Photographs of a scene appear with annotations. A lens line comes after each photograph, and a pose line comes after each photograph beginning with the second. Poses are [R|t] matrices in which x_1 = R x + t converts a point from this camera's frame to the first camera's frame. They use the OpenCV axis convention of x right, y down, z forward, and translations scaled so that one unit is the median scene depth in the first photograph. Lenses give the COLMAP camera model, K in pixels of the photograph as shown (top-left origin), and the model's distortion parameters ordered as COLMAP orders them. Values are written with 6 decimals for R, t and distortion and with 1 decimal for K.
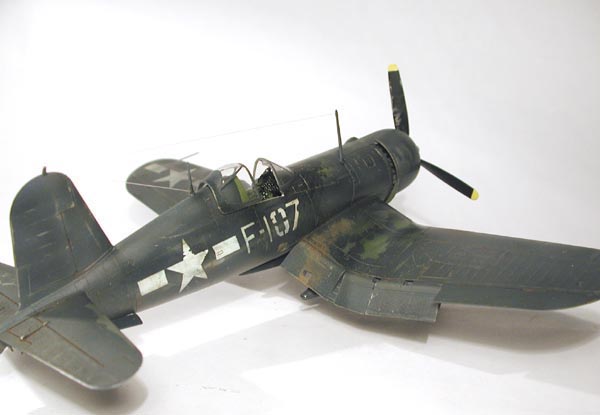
lens RADIAL K [[746.3, 0, 300.2], [0, 746.3, 207.1], [0, 0, 1]] dist [-0.000758, 0.000000]
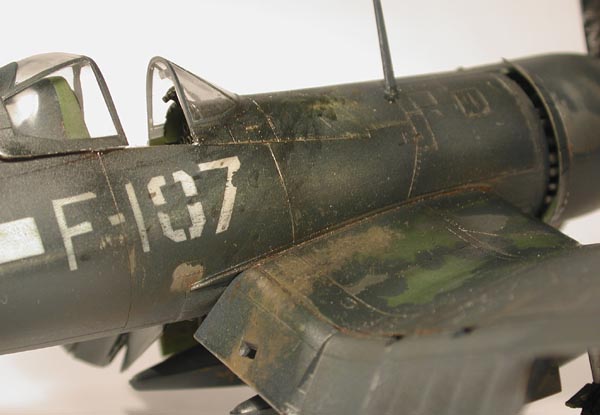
lens RADIAL K [[1473.8, 0, 300.0], [0, 1473.8, 207.5], [0, 0, 1]] dist [0.294976, 0.000000]
pose [[0.961024, -0.016637, -0.275965, 0.237543], [-0.050601, 0.970741, -0.234736, 0.191747], [0.271796, 0.239551, 0.932064, 0.306629]]
